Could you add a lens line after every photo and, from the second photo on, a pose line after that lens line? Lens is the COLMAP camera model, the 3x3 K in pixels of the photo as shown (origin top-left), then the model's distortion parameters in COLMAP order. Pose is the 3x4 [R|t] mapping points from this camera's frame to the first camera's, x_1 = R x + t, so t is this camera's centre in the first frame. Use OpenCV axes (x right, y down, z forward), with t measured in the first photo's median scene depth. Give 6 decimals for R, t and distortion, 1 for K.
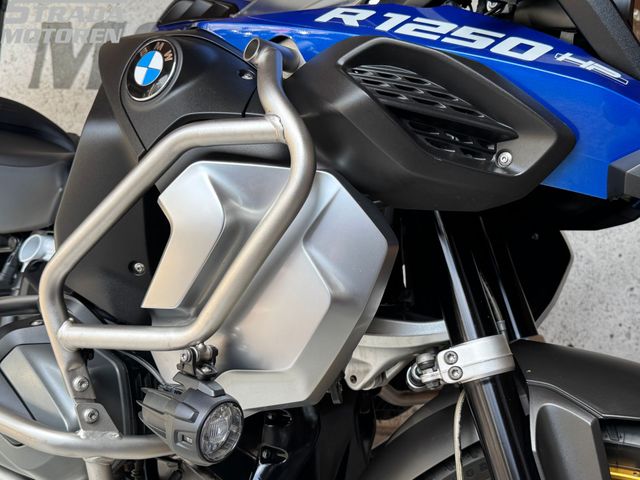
lens RADIAL K [[771.8, 0, 323.7], [0, 771.8, 242.2], [0, 0, 1]] dist [0.170138, -0.410698]
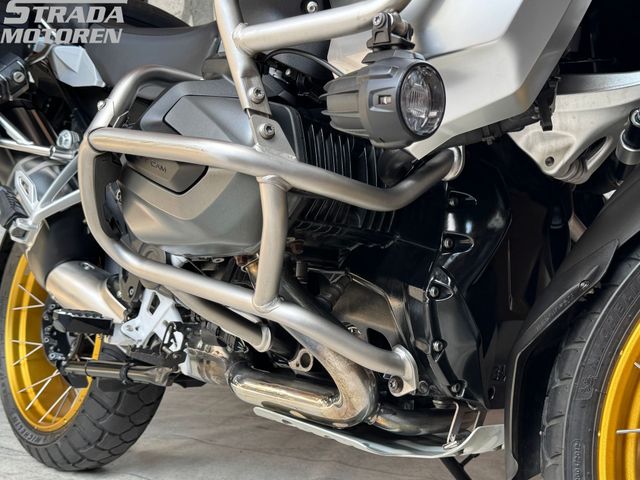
lens RADIAL K [[771.8, 0, 323.7], [0, 771.8, 242.2], [0, 0, 1]] dist [0.170138, -0.410698]
pose [[0.989412, -0.004809, -0.145055, -0.106807], [-0.009549, 0.995128, -0.098126, 0.445214], [0.144820, 0.098472, 0.984546, 0.153314]]
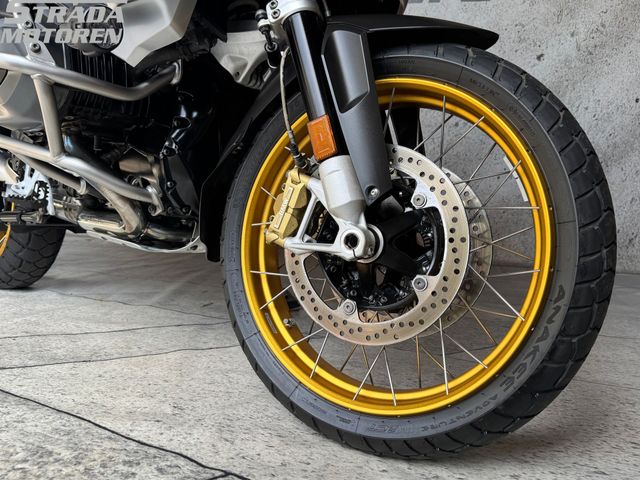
lens RADIAL K [[571.6, 0, 318.1], [0, 571.6, 251.8], [0, 0, 1]] dist [0.092758, -0.171201]
pose [[0.998007, 0.008578, -0.062512, 0.325998], [-0.005206, 0.998533, 0.053900, 0.564674], [0.062882, -0.053467, 0.996588, -0.095425]]
